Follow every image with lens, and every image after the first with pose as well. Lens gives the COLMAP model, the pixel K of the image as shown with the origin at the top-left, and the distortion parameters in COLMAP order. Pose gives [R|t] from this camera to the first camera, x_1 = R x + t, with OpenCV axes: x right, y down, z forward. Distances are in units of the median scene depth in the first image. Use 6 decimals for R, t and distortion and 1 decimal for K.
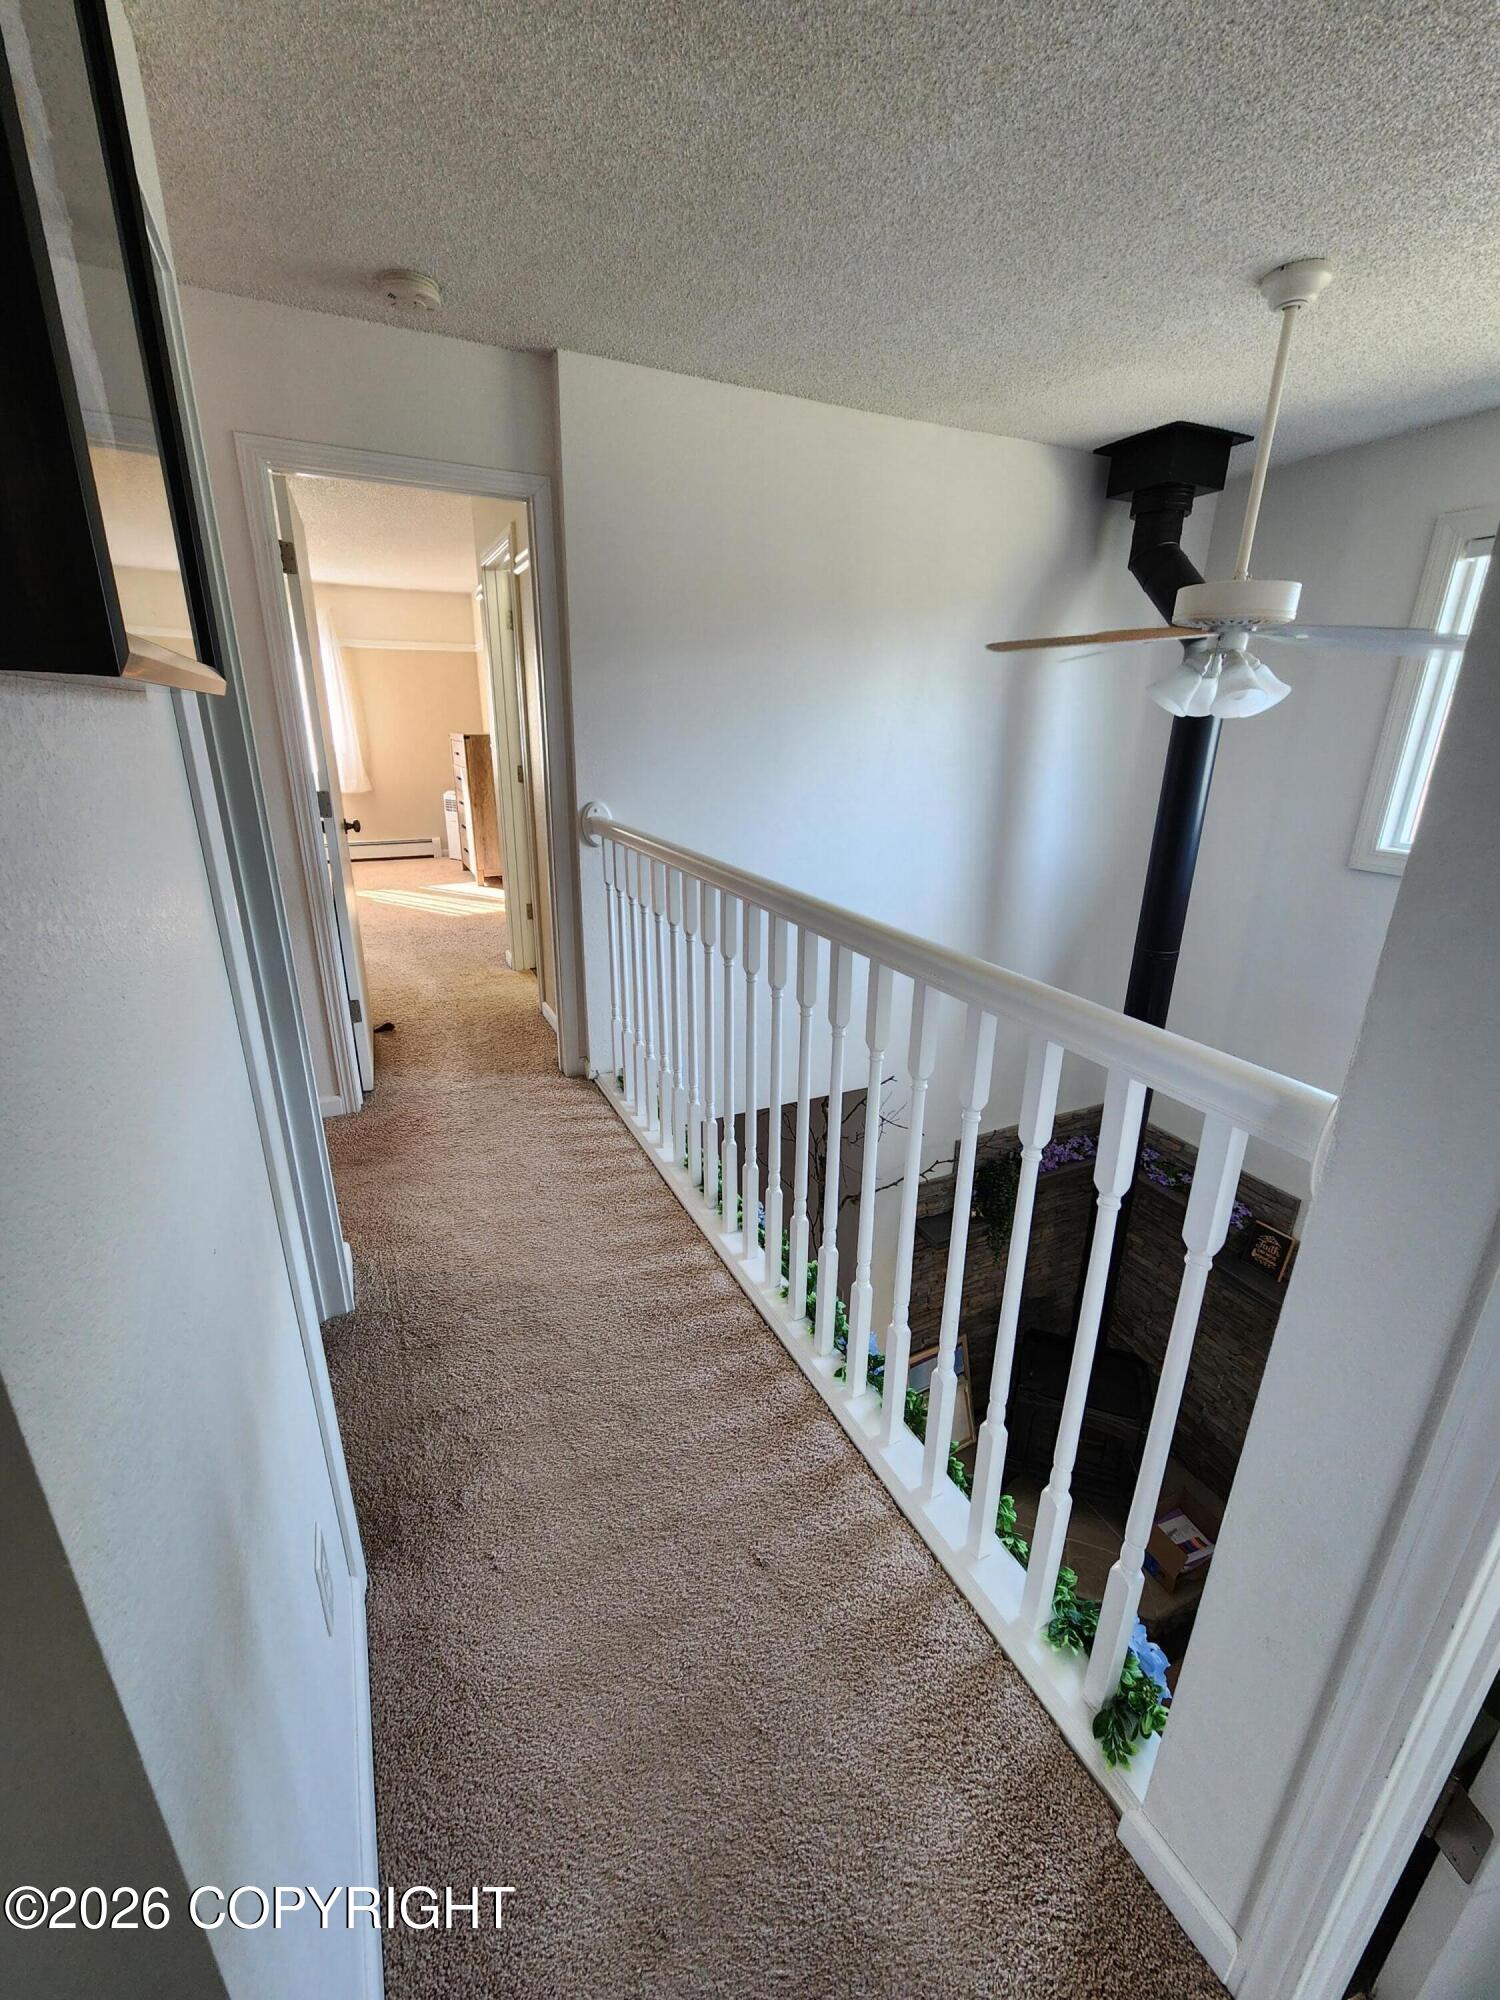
lens RADIAL K [[814.0, 0, 736.4], [0, 814.0, 998.7], [0, 0, 1]] dist [0.000419, 0.000516]
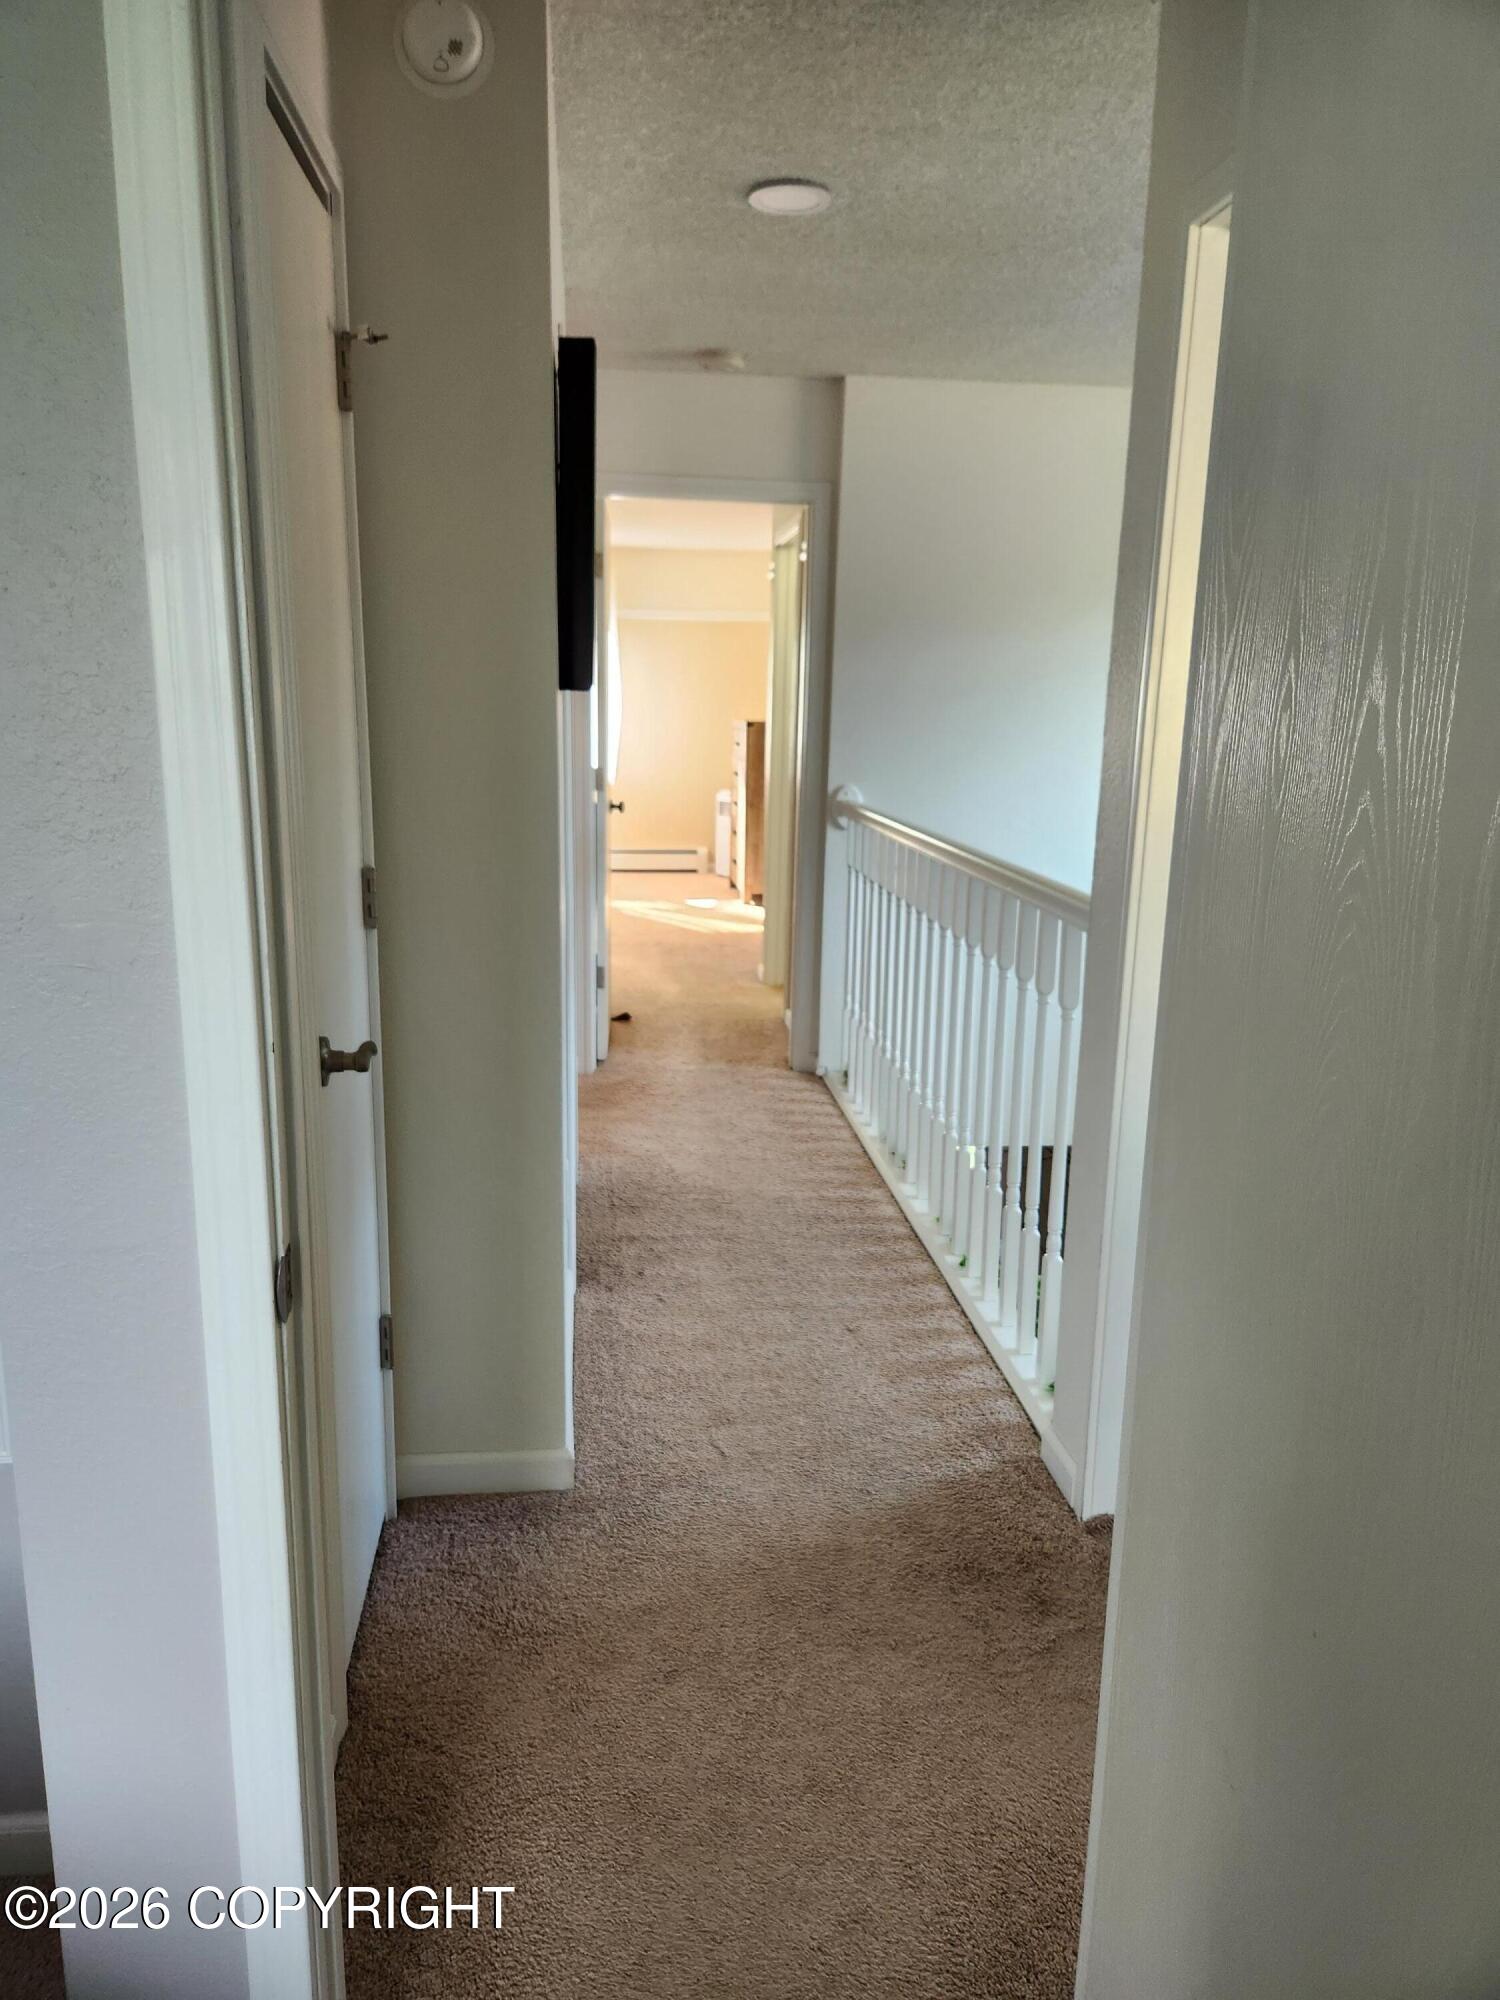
lens RADIAL K [[1350.2, 0, 753.3], [0, 1350.2, 996.8], [0, 0, 1]] dist [0.031858, -0.000558]
pose [[0.948852, 0.075442, -0.306575, 0.232164], [-0.111415, 0.988570, -0.101563, 0.184807], [0.295409, 0.130525, 0.946413, -0.534868]]
